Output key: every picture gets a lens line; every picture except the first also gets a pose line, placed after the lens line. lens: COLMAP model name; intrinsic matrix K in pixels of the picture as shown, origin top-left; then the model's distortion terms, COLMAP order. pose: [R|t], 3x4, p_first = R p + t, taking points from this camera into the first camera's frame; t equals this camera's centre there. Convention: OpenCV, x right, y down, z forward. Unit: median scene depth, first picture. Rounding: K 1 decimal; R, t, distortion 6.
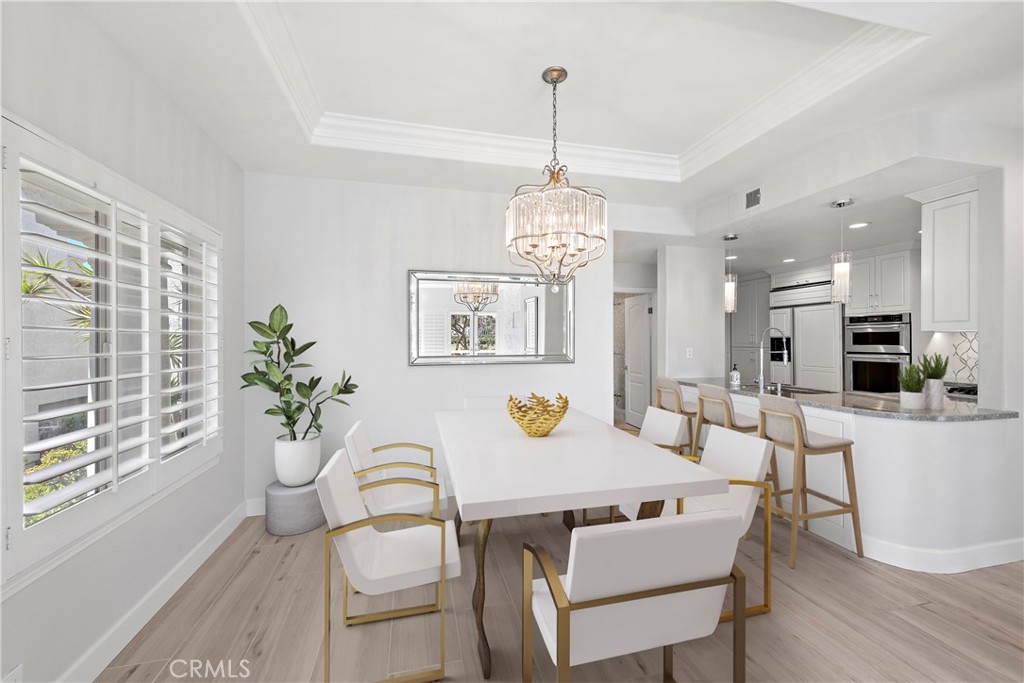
lens RADIAL K [[403.4, 0, 512.2], [0, 403.4, 342.9], [0, 0, 1]] dist [0.016147, -0.003548]
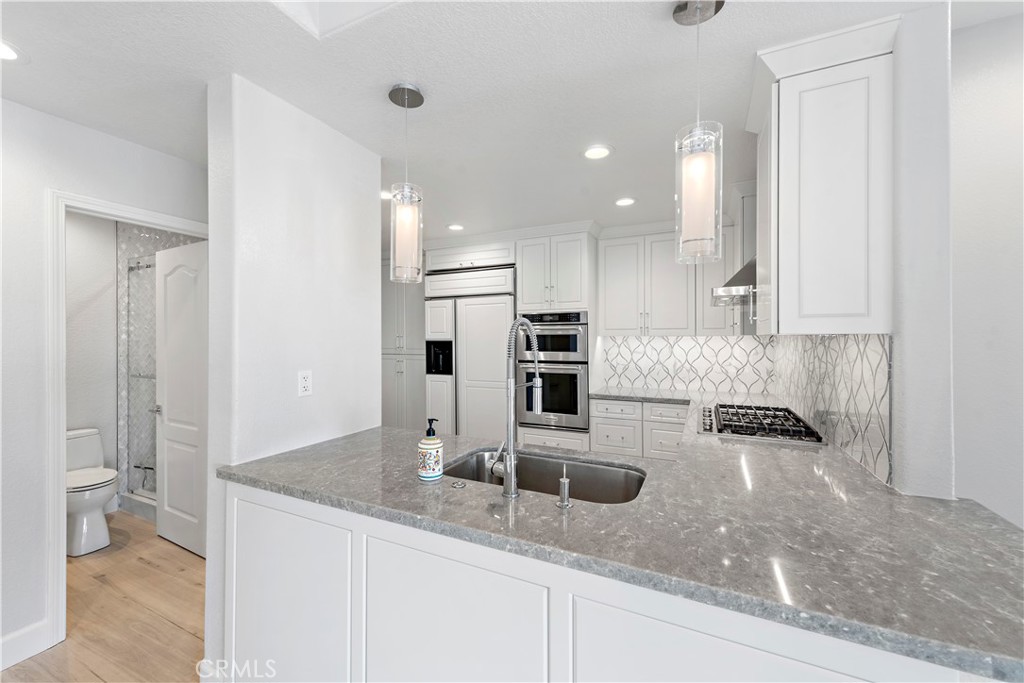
lens RADIAL K [[403.4, 0, 512.2], [0, 403.4, 342.9], [0, 0, 1]] dist [0.016147, -0.003548]
pose [[0.639647, -0.005491, 0.768649, 0.244731], [0.006053, 0.999979, 0.002107, -0.012611], [-0.768645, 0.003305, 0.639667, 0.546717]]
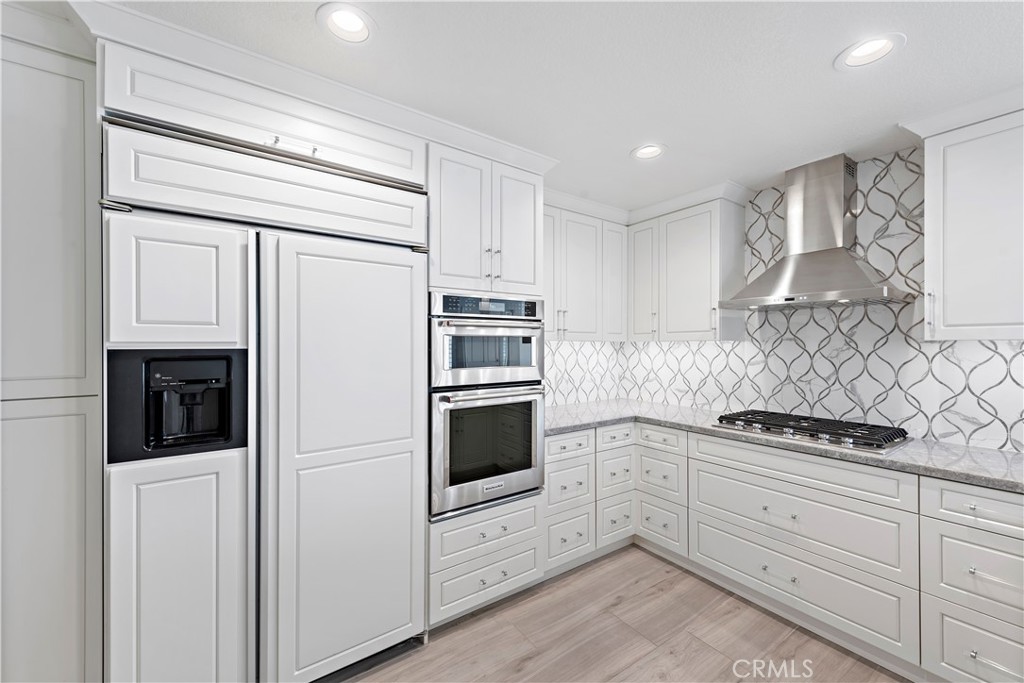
lens RADIAL K [[410.0, 0, 514.9], [0, 410.0, 347.5], [0, 0, 1]] dist [0.018484, 0.000048]
pose [[-0.375580, -0.002820, 0.926786, 0.459542], [0.008297, 0.999945, 0.006405, -0.016958], [-0.926753, 0.010095, -0.375536, 1.105129]]
